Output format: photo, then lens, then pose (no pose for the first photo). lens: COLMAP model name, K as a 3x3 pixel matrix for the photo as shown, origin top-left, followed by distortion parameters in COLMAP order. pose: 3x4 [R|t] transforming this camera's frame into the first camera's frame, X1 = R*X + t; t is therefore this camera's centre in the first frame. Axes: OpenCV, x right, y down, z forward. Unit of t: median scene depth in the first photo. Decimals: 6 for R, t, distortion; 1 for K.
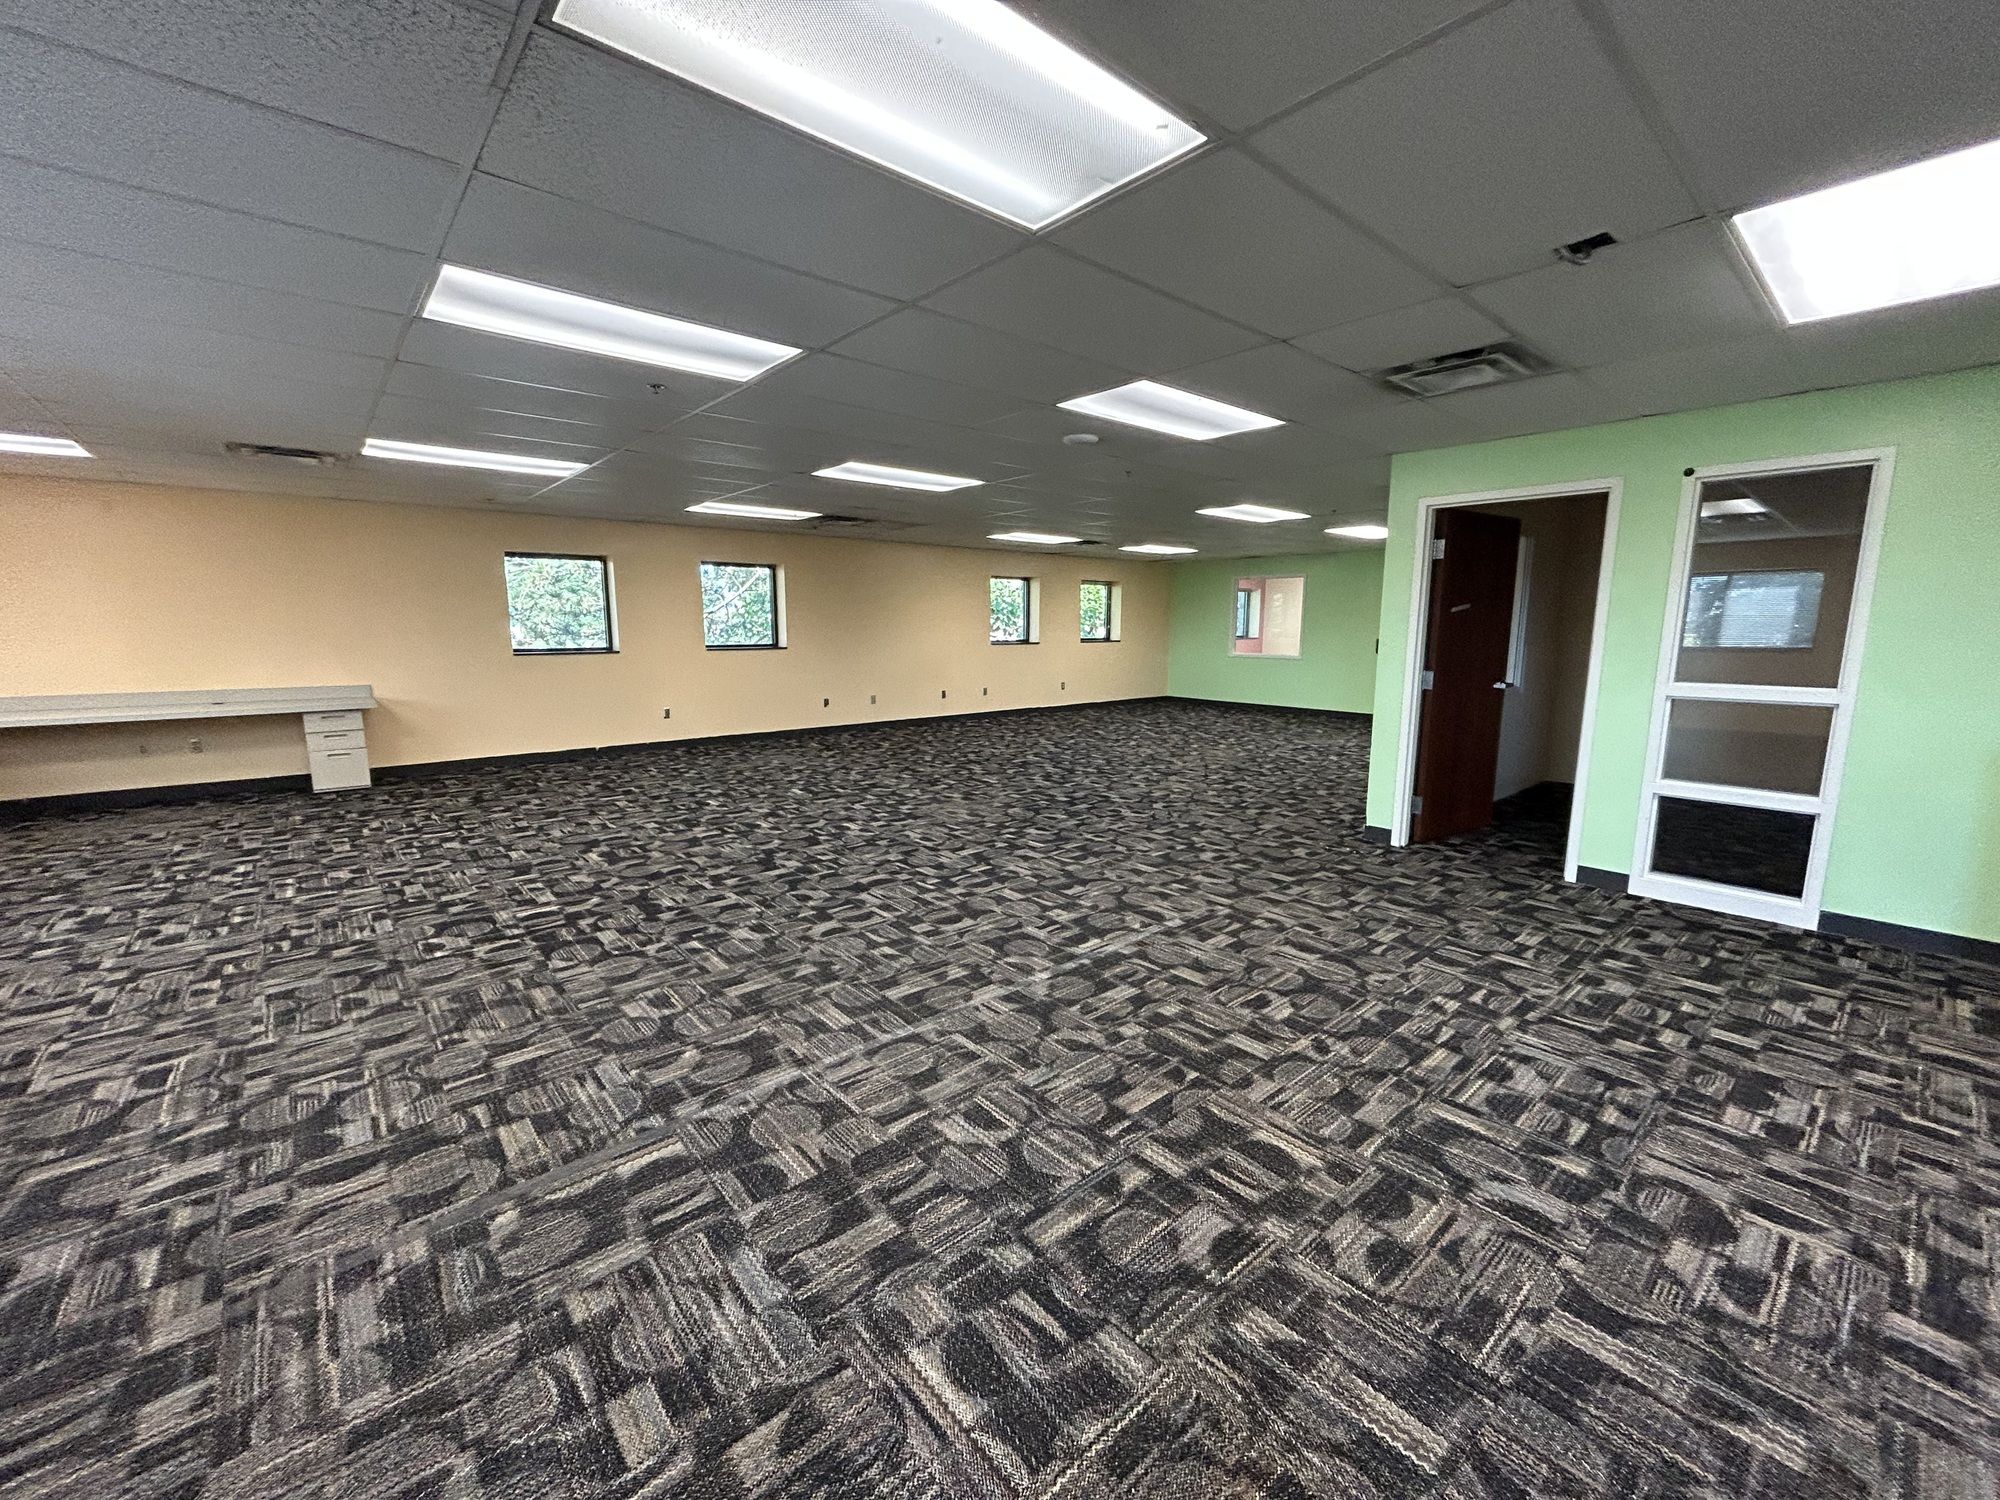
lens RADIAL K [[802.4, 0, 980.5], [0, 802.4, 754.3], [0, 0, 1]] dist [-0.000195, 0.000257]
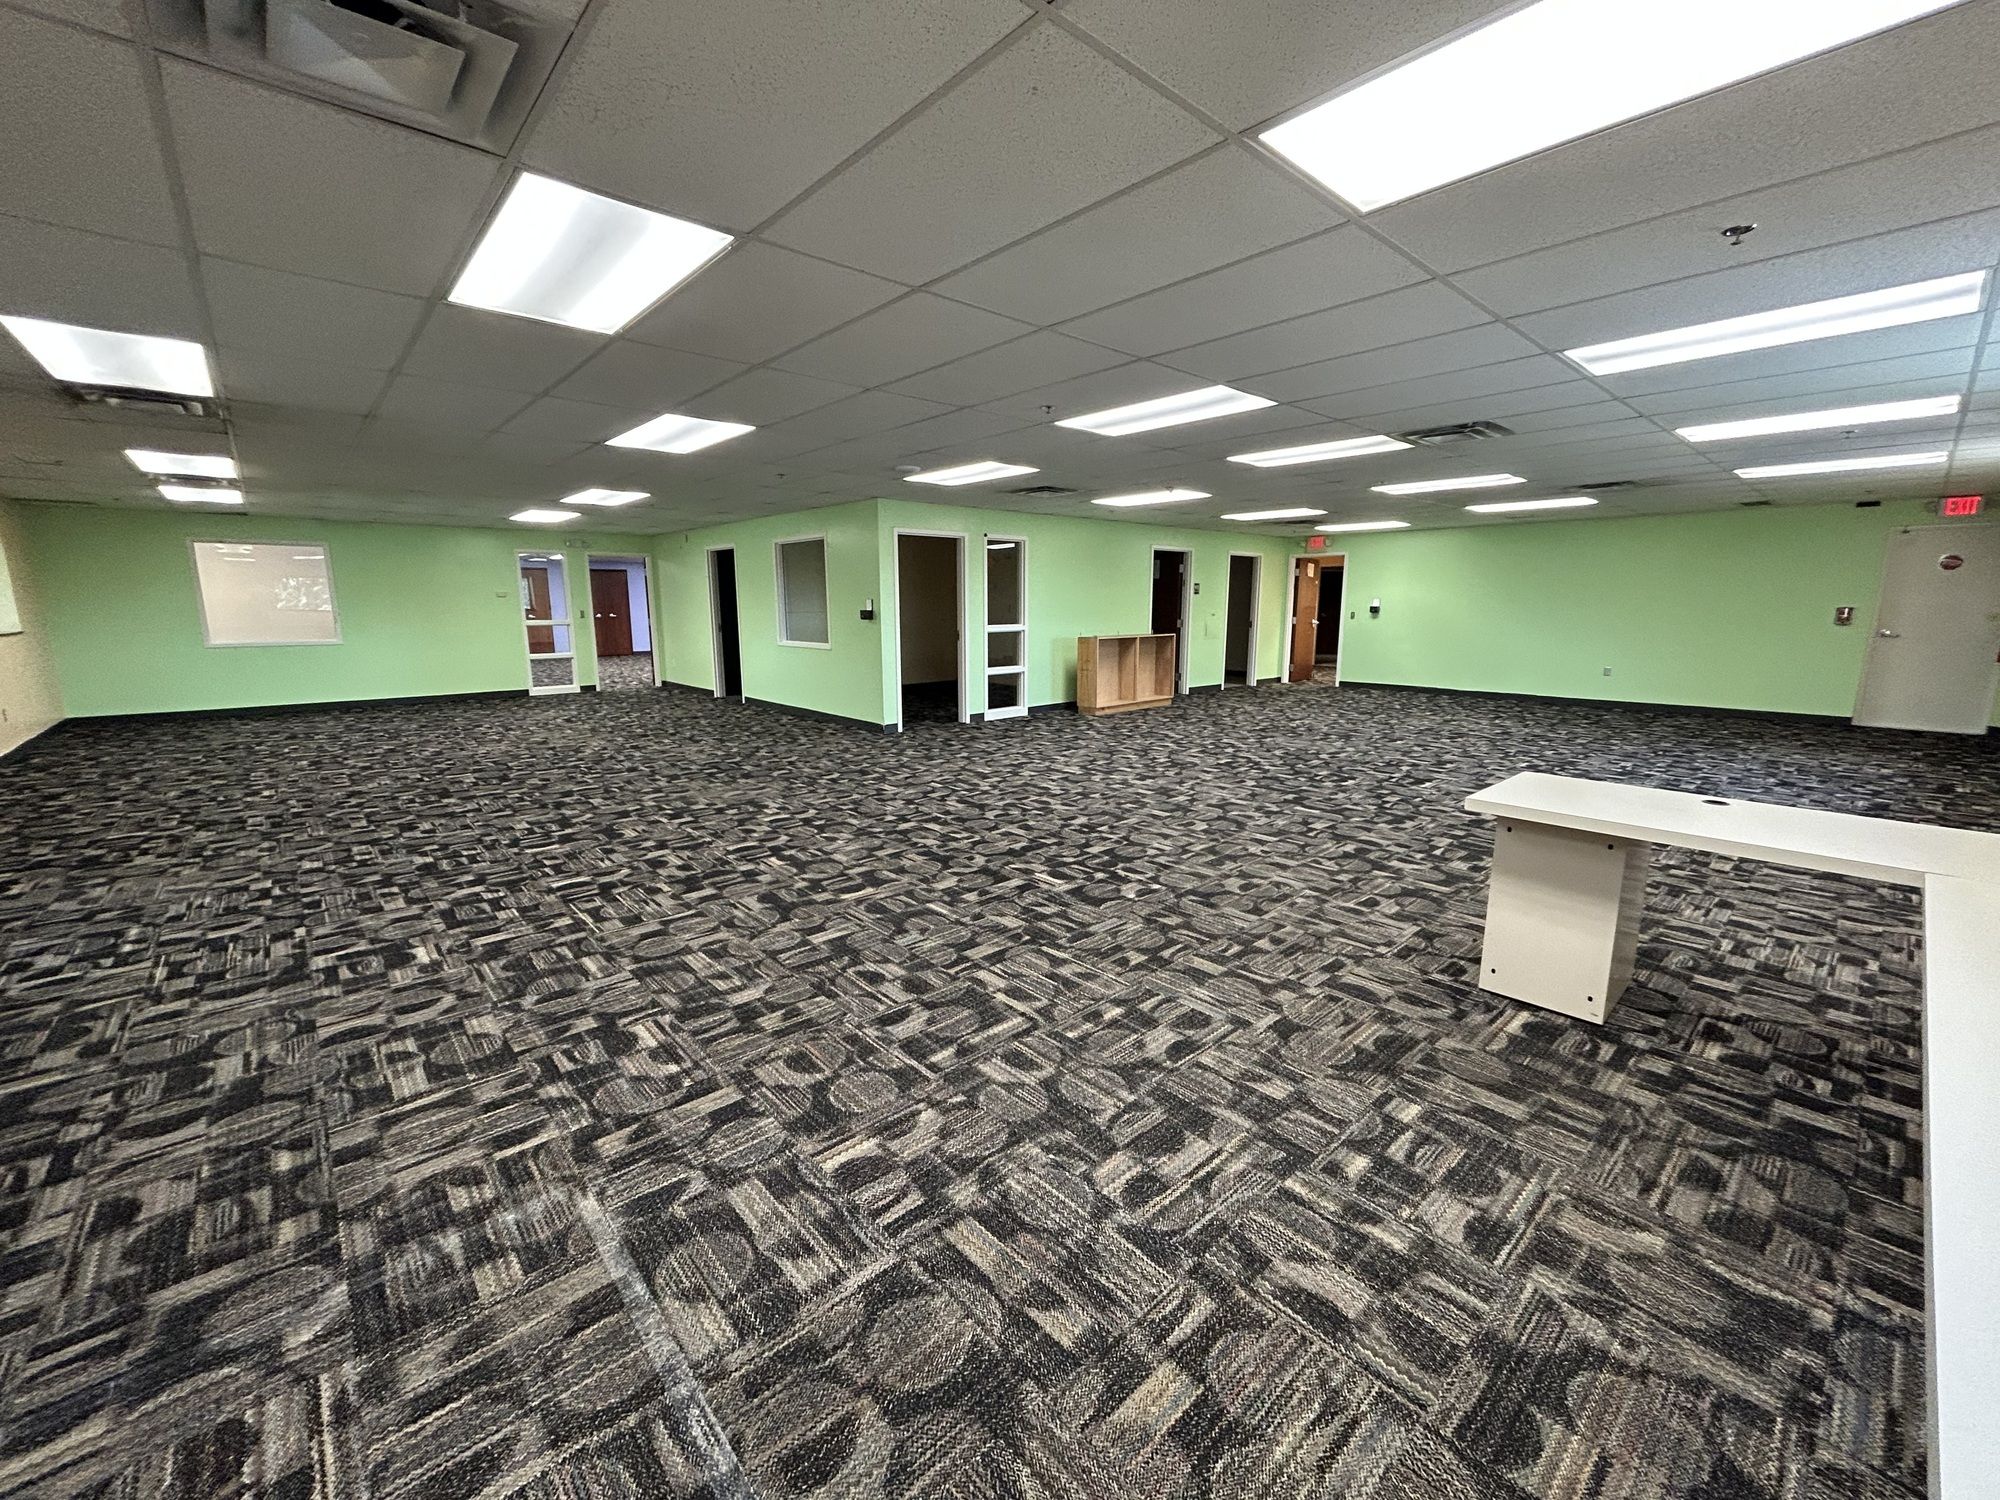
lens RADIAL K [[802.4, 0, 1002.5], [0, 802.4, 747.3], [0, 0, 1]] dist [-0.000195, 0.000257]
pose [[-0.019164, -0.181960, 0.983119, -1.614388], [0.164443, 0.969335, 0.182615, -0.178153], [-0.986200, 0.165167, 0.011345, 1.065395]]
